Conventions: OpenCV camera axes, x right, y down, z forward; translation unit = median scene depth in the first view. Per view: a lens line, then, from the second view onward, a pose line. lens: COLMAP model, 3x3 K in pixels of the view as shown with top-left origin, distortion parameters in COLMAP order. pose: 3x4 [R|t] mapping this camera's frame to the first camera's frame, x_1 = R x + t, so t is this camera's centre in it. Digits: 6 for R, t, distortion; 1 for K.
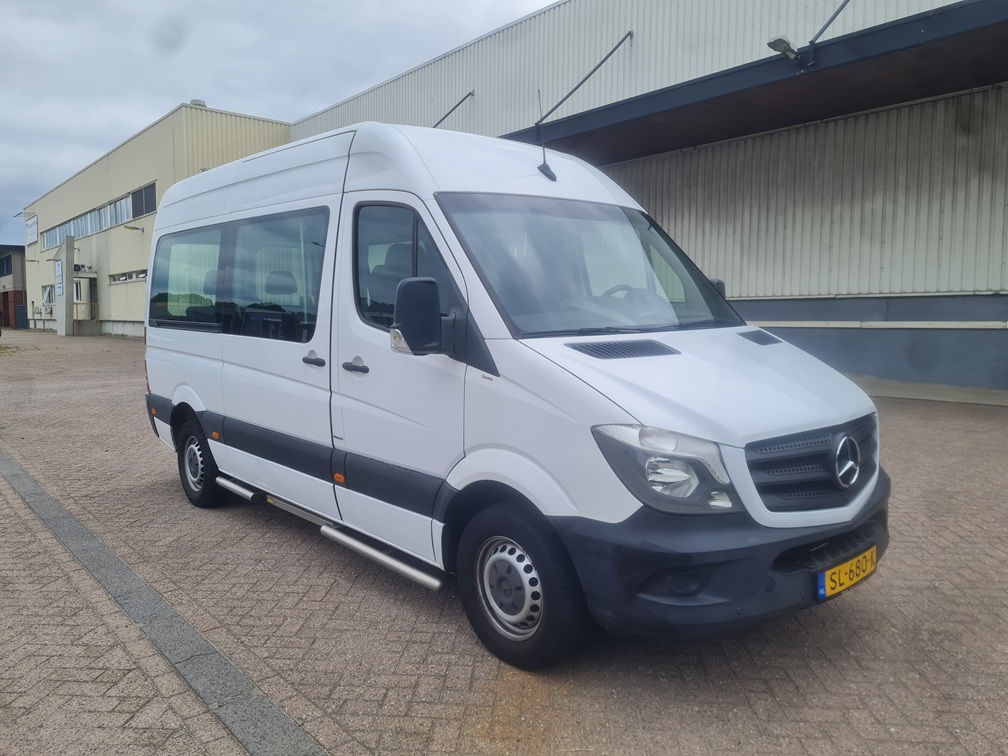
lens RADIAL K [[749.7, 0, 508.1], [0, 749.7, 382.7], [0, 0, 1]] dist [0.013224, -0.000024]
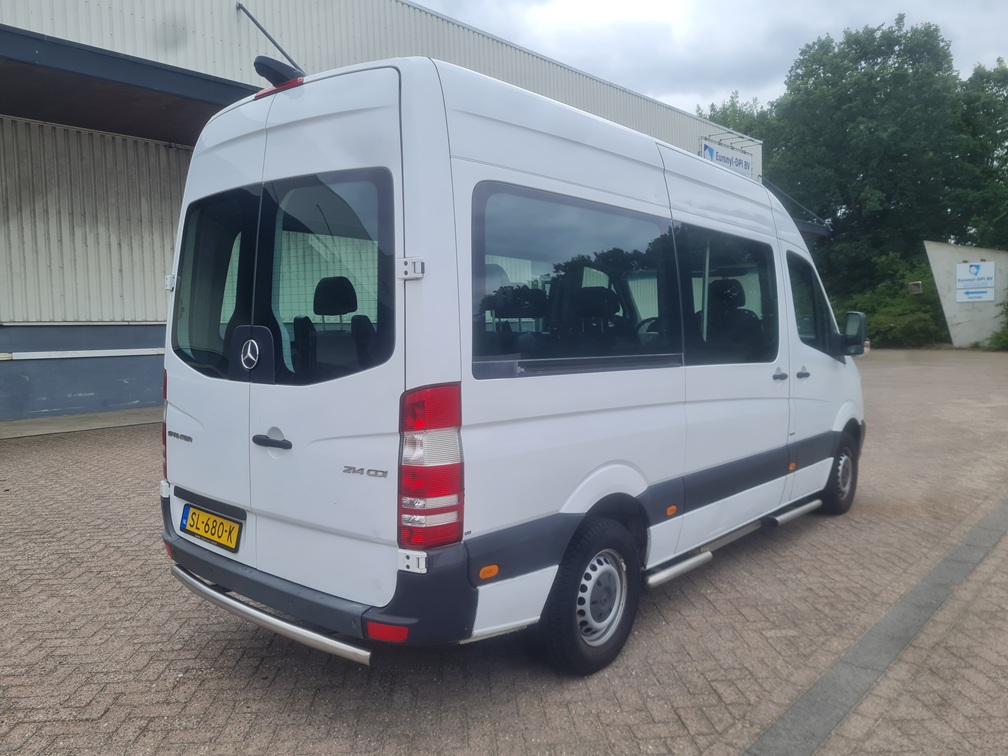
lens RADIAL K [[749.7, 0, 508.0], [0, 749.7, 373.6], [0, 0, 1]] dist [0.013224, -0.000024]
pose [[-0.127083, -0.052577, 0.990498, -1.352846], [0.107126, 0.992026, 0.066402, -0.154737], [-0.986090, 0.114546, -0.120437, 1.549472]]
